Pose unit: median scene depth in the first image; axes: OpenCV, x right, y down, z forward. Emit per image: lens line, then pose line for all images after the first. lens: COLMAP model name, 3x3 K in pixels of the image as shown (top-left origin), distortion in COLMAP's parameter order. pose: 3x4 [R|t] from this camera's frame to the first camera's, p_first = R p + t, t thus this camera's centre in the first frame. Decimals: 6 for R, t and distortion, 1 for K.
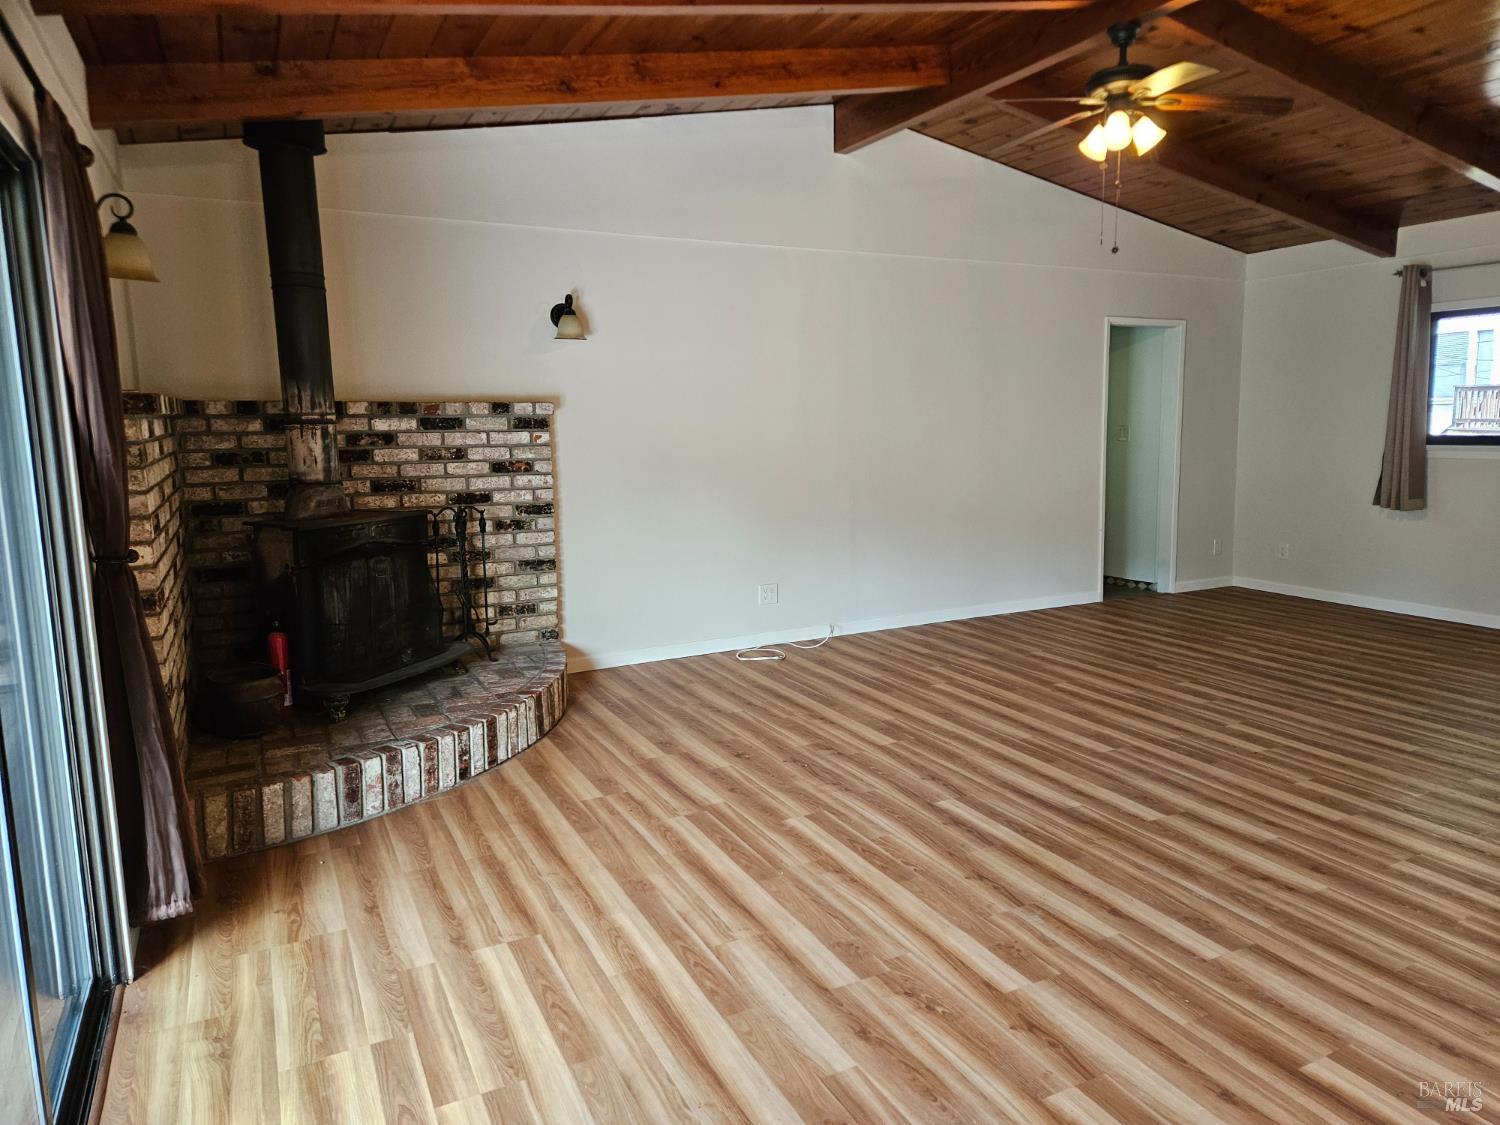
lens RADIAL K [[1005.7, 0, 764.9], [0, 1005.7, 562.0], [0, 0, 1]] dist [0.060200, -0.041486]
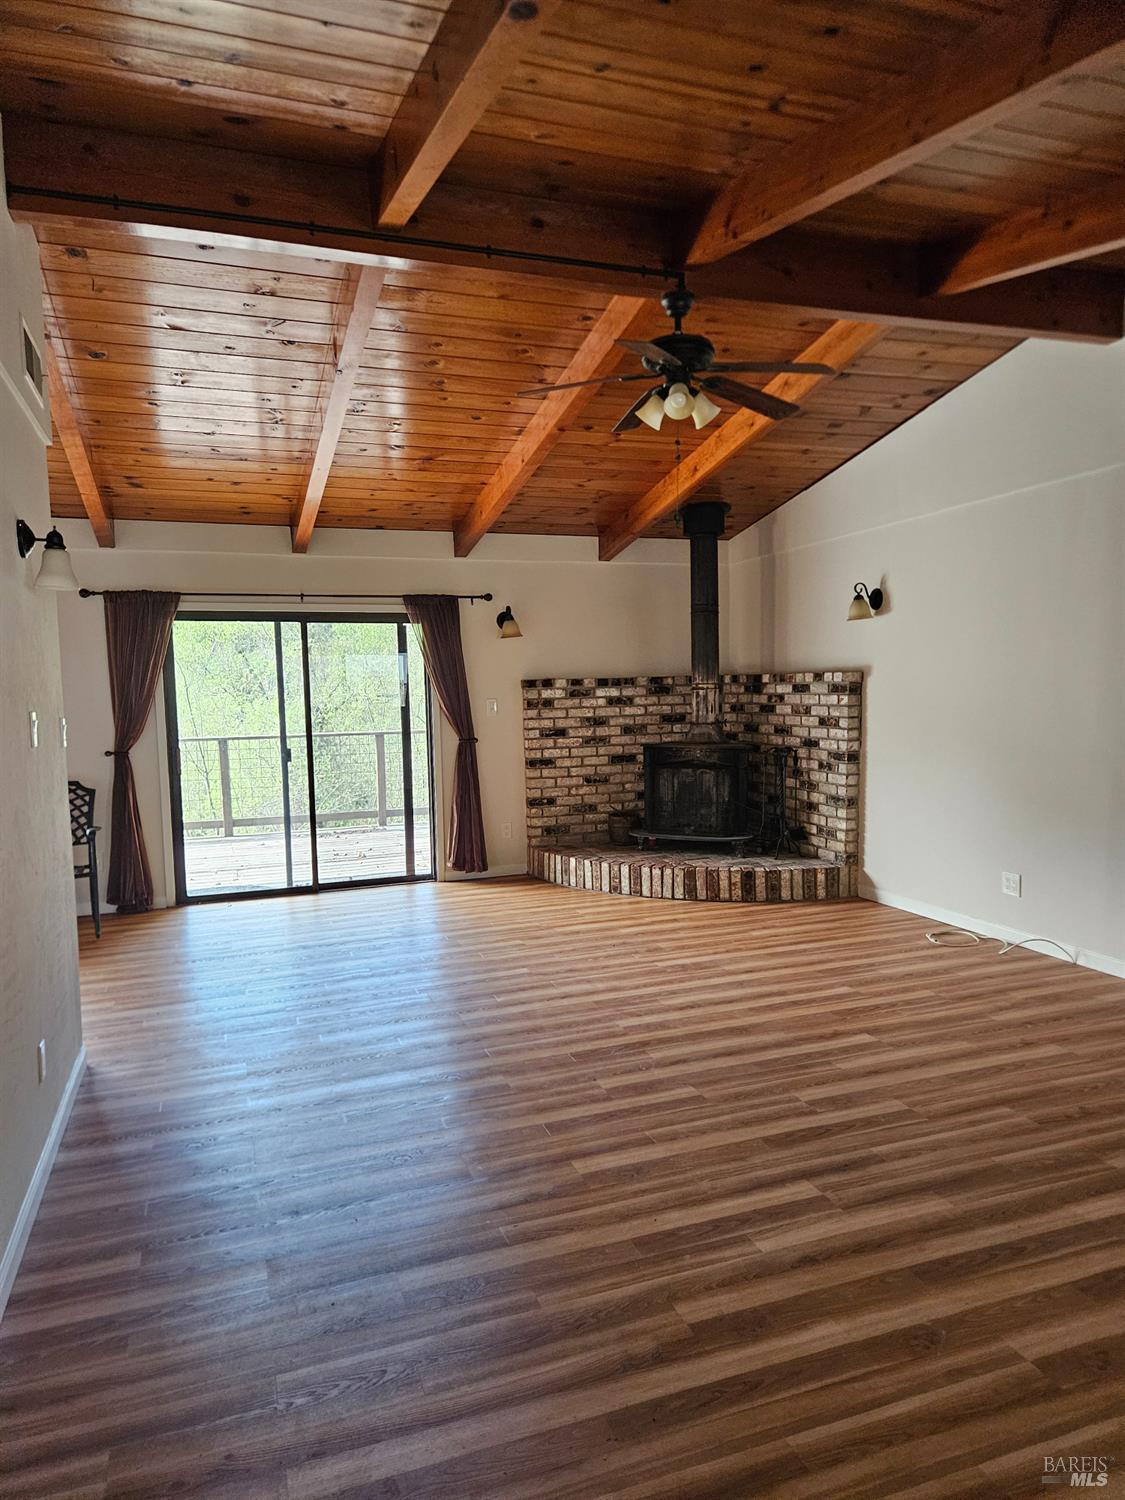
lens RADIAL K [[1005.7, 0, 610.2], [0, 1005.7, 783.1], [0, 0, 1]] dist [0.060200, -0.041486]
pose [[-0.118867, 0.110801, -0.986709, 1.106633], [-0.121212, 0.984702, 0.125178, -0.149852], [0.985484, 0.134480, -0.103618, 0.898599]]
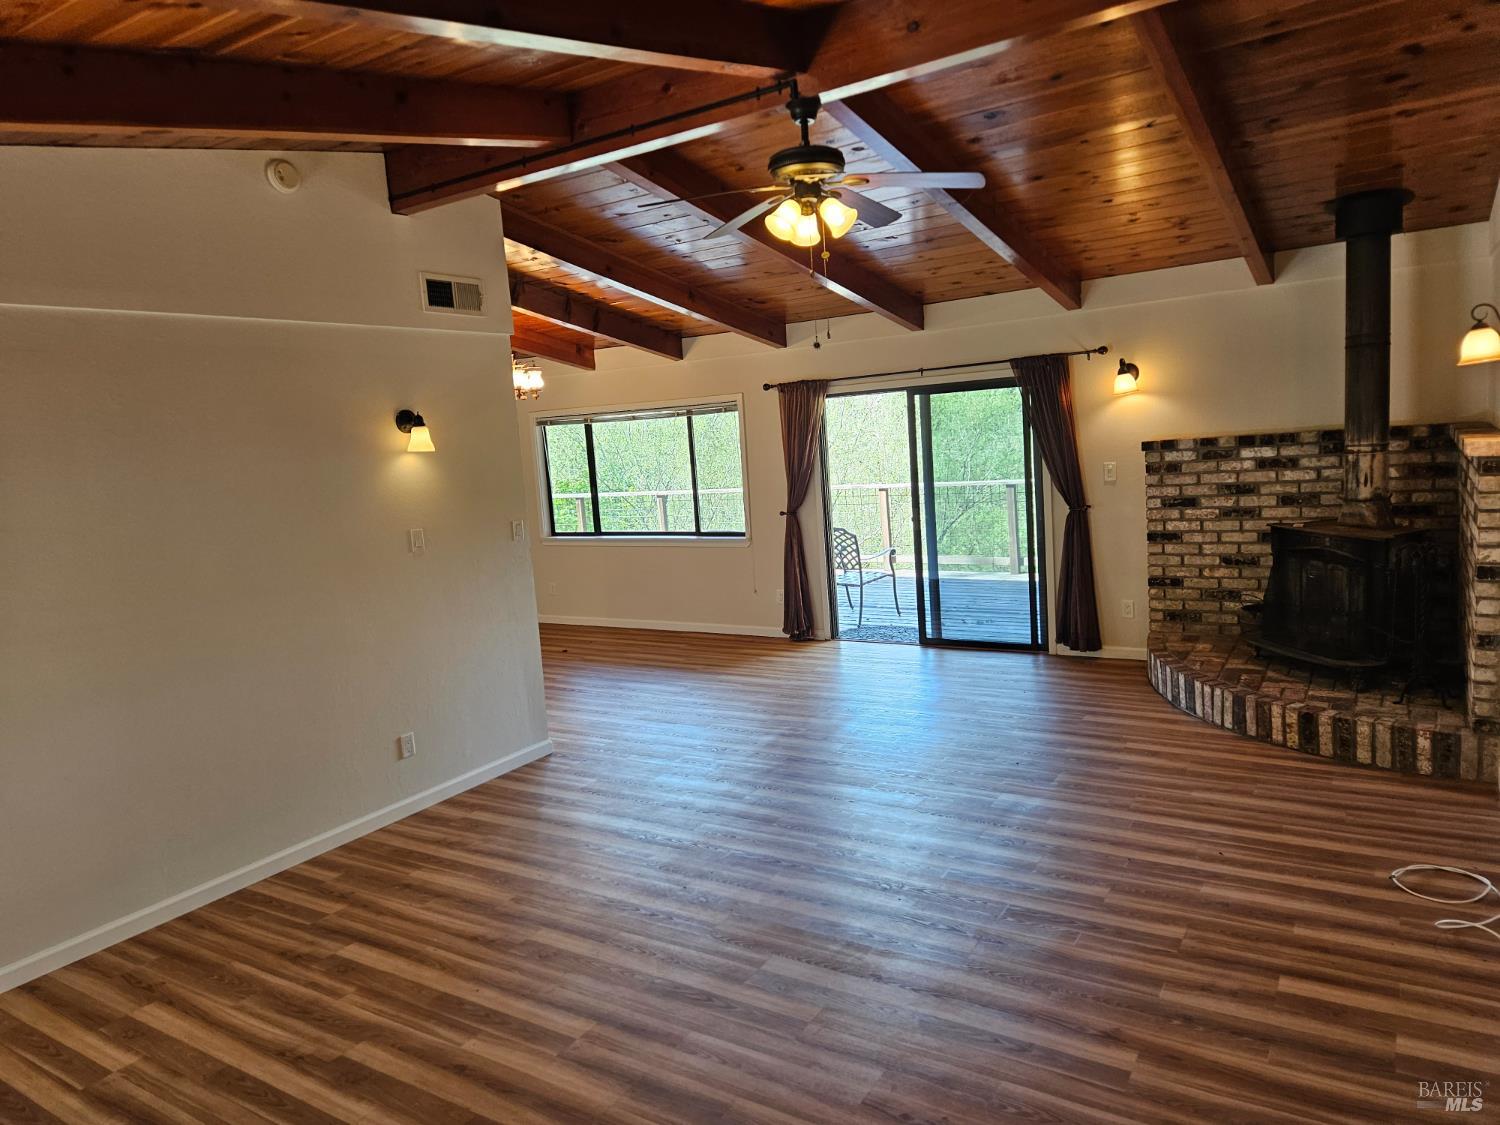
lens RADIAL K [[1005.7, 0, 734.9], [0, 1005.7, 558.4], [0, 0, 1]] dist [0.060200, -0.041486]
pose [[-0.869864, 0.138886, -0.473336, 0.698884], [0.013441, 0.965864, 0.258702, -0.310743], [0.493108, 0.218673, -0.842037, 1.522488]]
